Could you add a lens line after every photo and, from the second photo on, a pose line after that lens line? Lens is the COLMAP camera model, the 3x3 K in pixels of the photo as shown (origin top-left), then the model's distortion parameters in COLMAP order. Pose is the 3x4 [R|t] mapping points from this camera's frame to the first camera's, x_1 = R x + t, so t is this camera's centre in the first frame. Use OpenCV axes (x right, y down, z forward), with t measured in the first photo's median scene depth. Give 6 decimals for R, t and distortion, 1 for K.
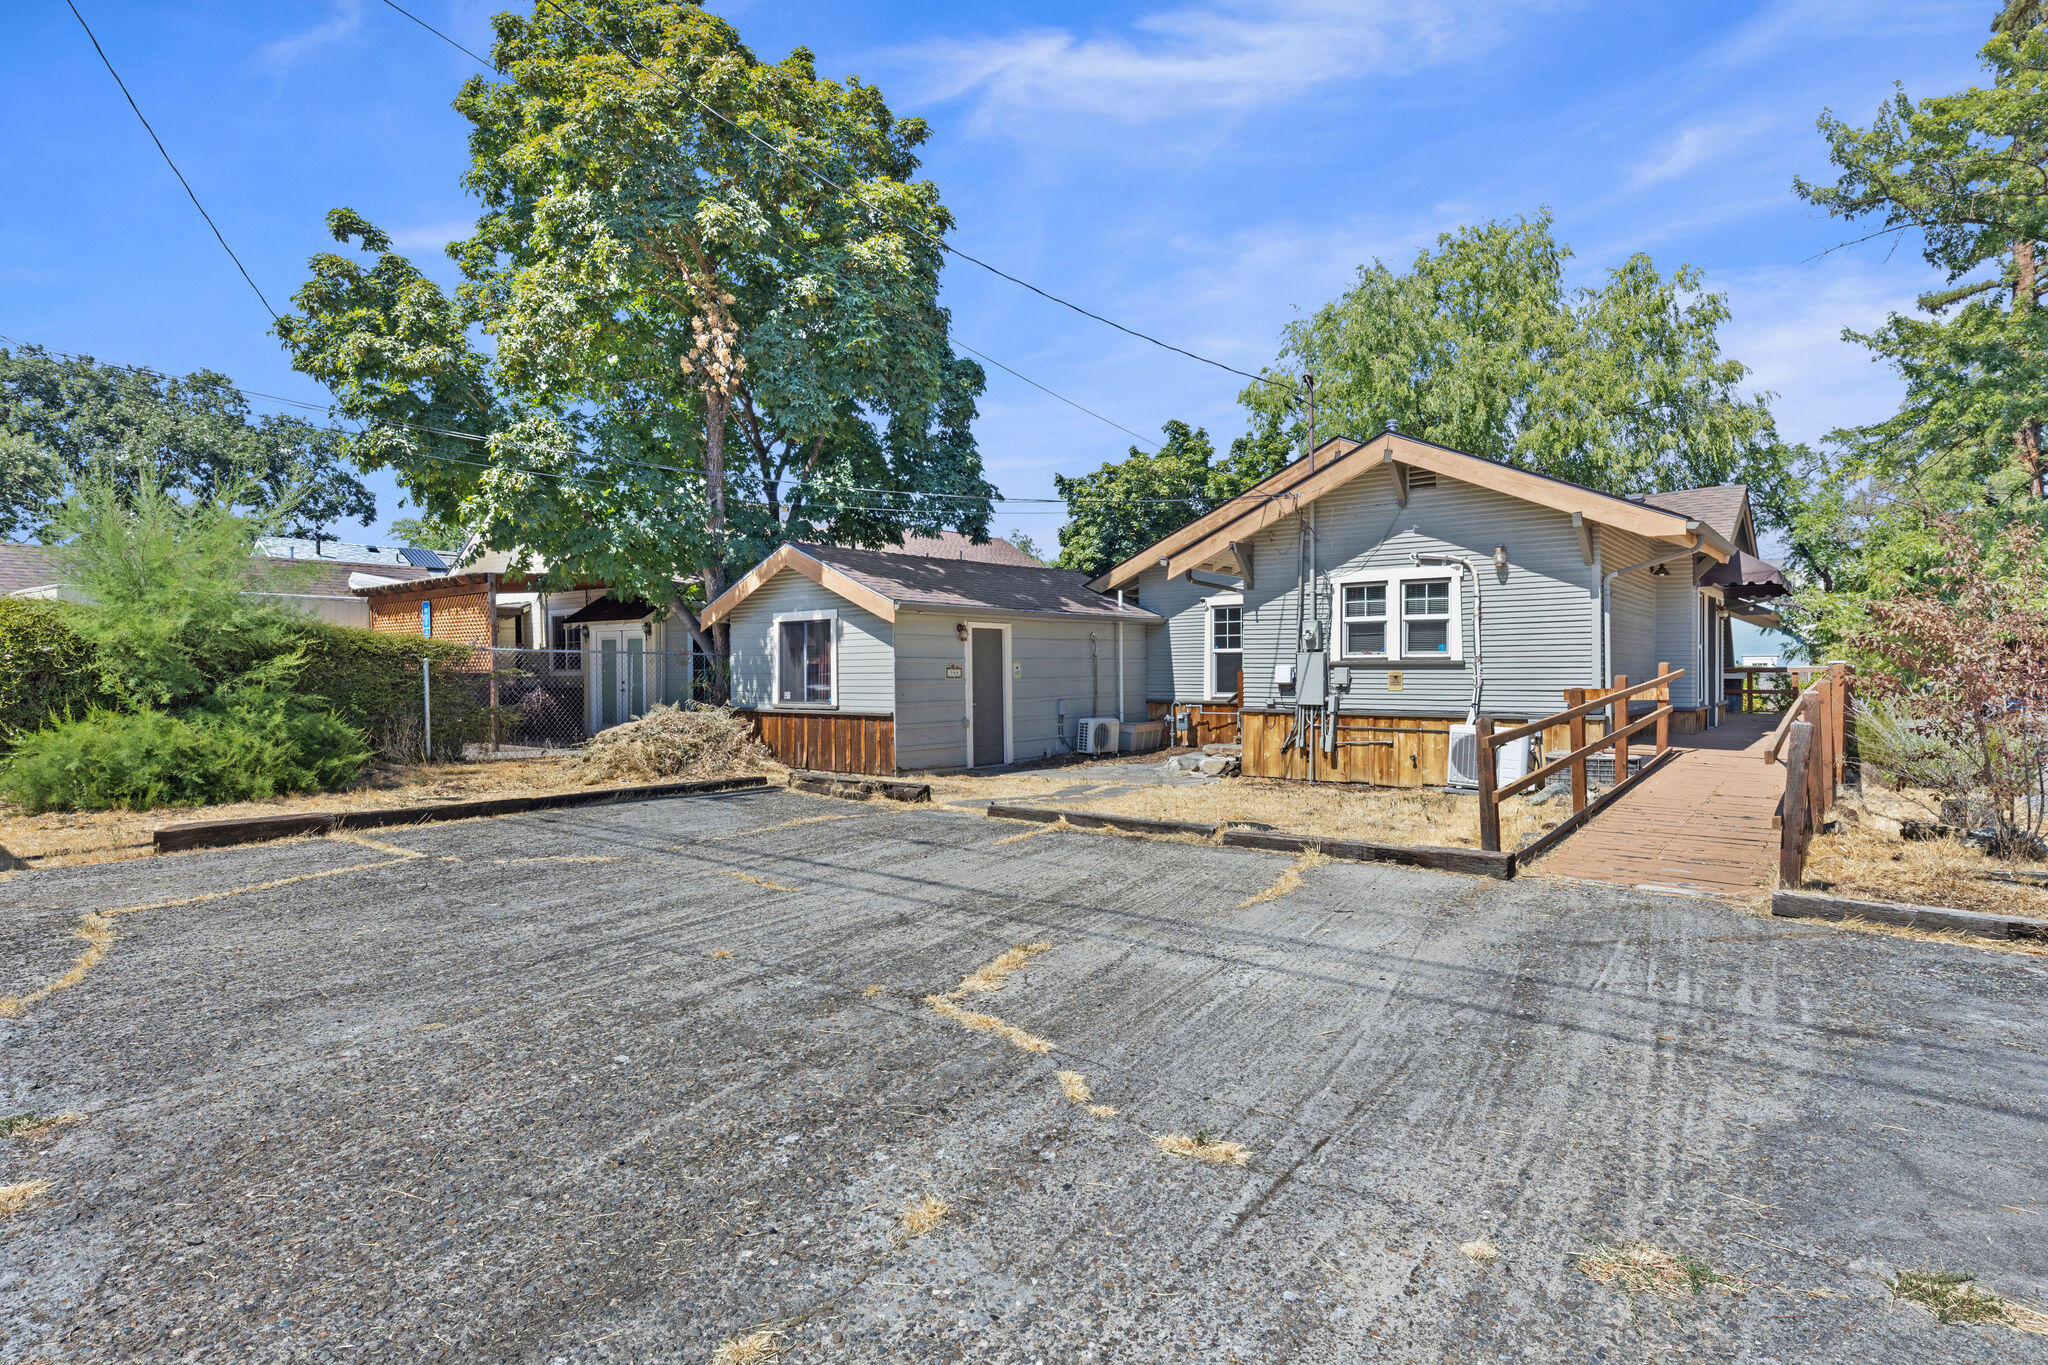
lens RADIAL K [[1024.1, 0, 1024.1], [0, 1024.1, 678.3], [0, 0, 1]] dist [-0.000290, -0.000001]
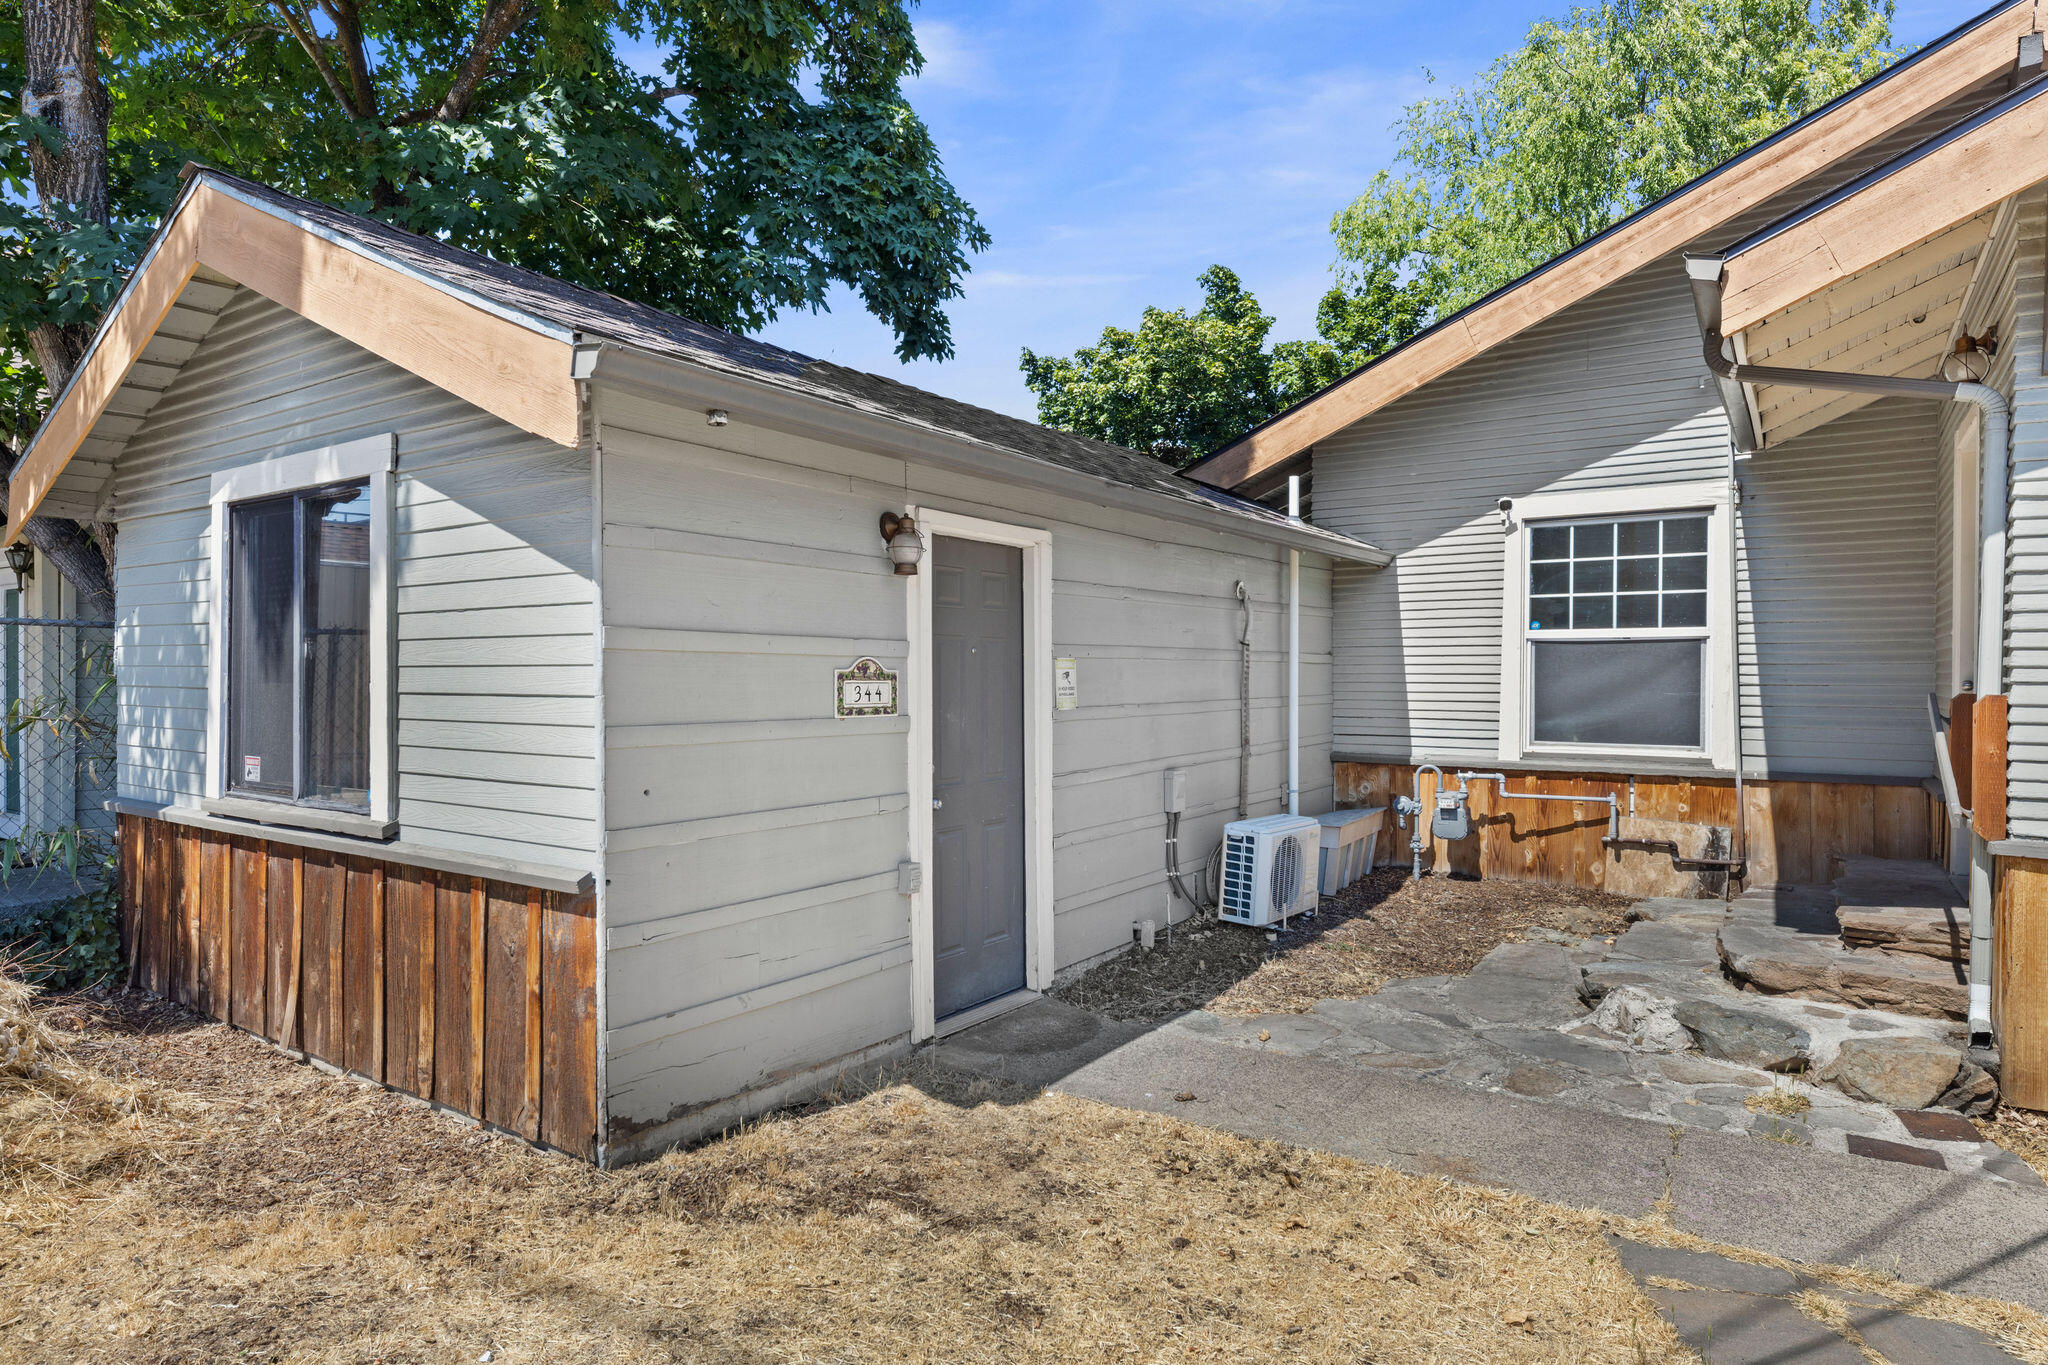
lens RADIAL K [[1109.2, 0, 1023.2], [0, 1109.2, 680.0], [0, 0, 1]] dist [0.003839, 0.000224]
pose [[0.995669, 0.007069, 0.092696, -0.046148], [-0.006815, 0.999972, -0.003059, -0.007007], [-0.092715, 0.002414, 0.995690, 0.596535]]
